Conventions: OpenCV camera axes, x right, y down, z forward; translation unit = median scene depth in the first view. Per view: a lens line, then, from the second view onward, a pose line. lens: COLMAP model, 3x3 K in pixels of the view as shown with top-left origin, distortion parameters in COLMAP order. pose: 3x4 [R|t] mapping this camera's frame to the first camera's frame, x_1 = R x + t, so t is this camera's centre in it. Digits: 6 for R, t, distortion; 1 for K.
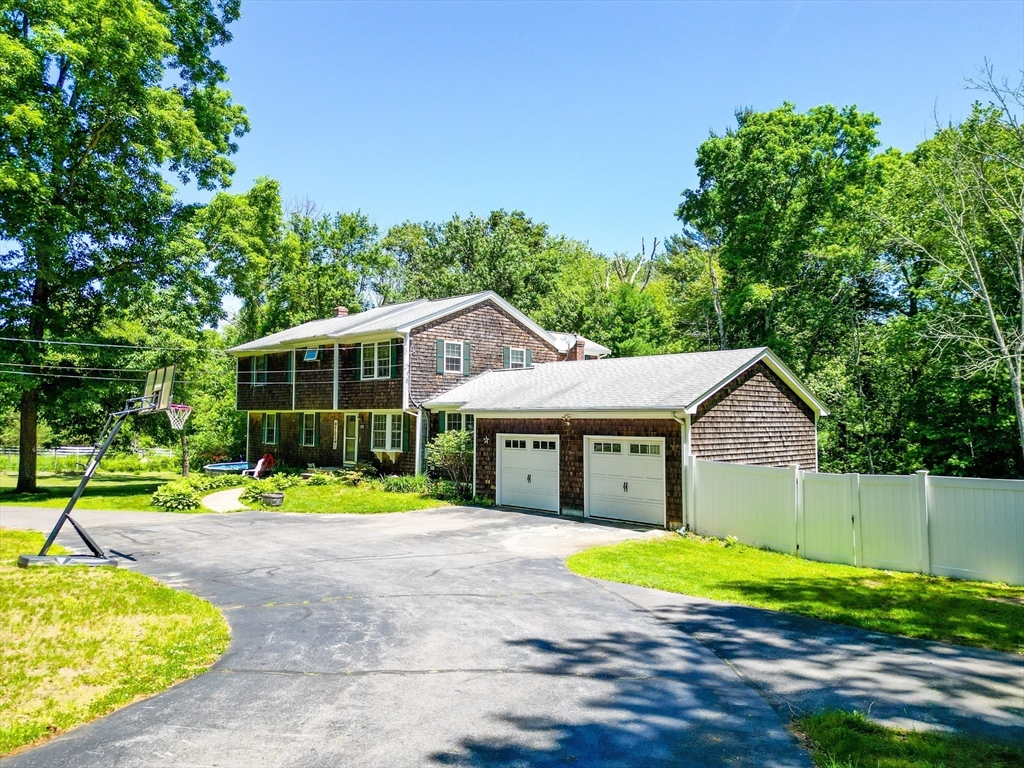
lens RADIAL K [[695.2, 0, 512.0], [0, 695.2, 384.0], [0, 0, 1]] dist [0.049612, -0.004641]
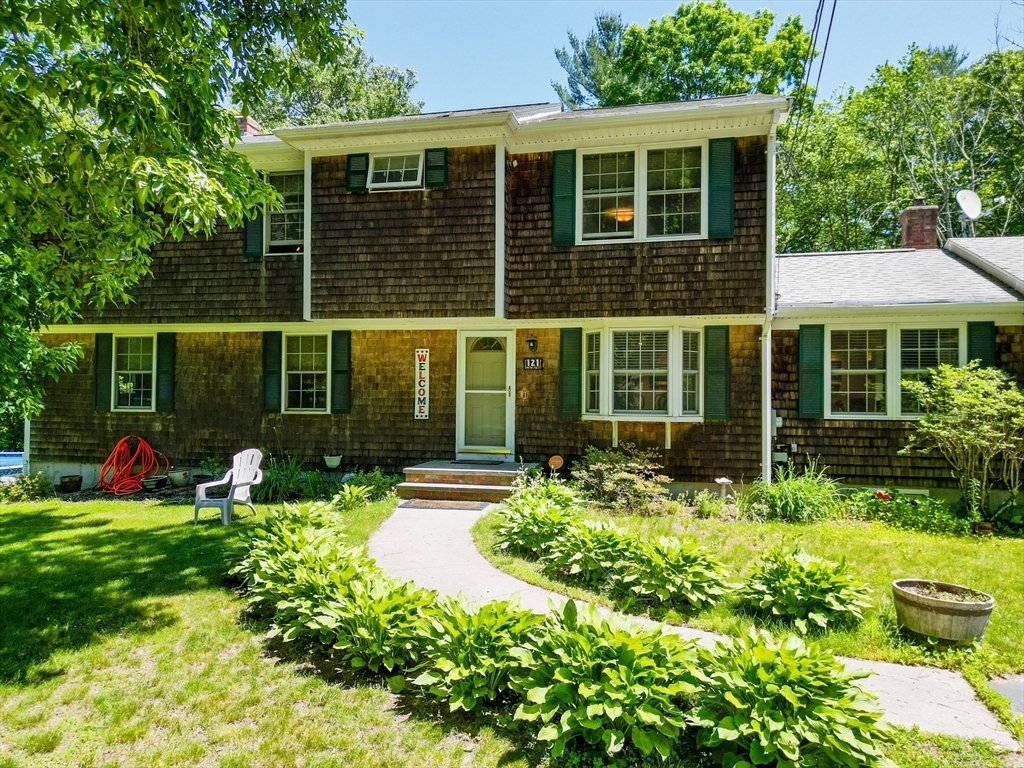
lens RADIAL K [[695.2, 0, 512.0], [0, 695.2, 384.0], [0, 0, 1]] dist [0.049612, -0.004641]
pose [[0.859509, 0.006436, 0.511081, -0.553747], [-0.029927, 0.998839, 0.037752, 0.073711], [-0.510244, -0.047744, 0.858703, 0.818808]]
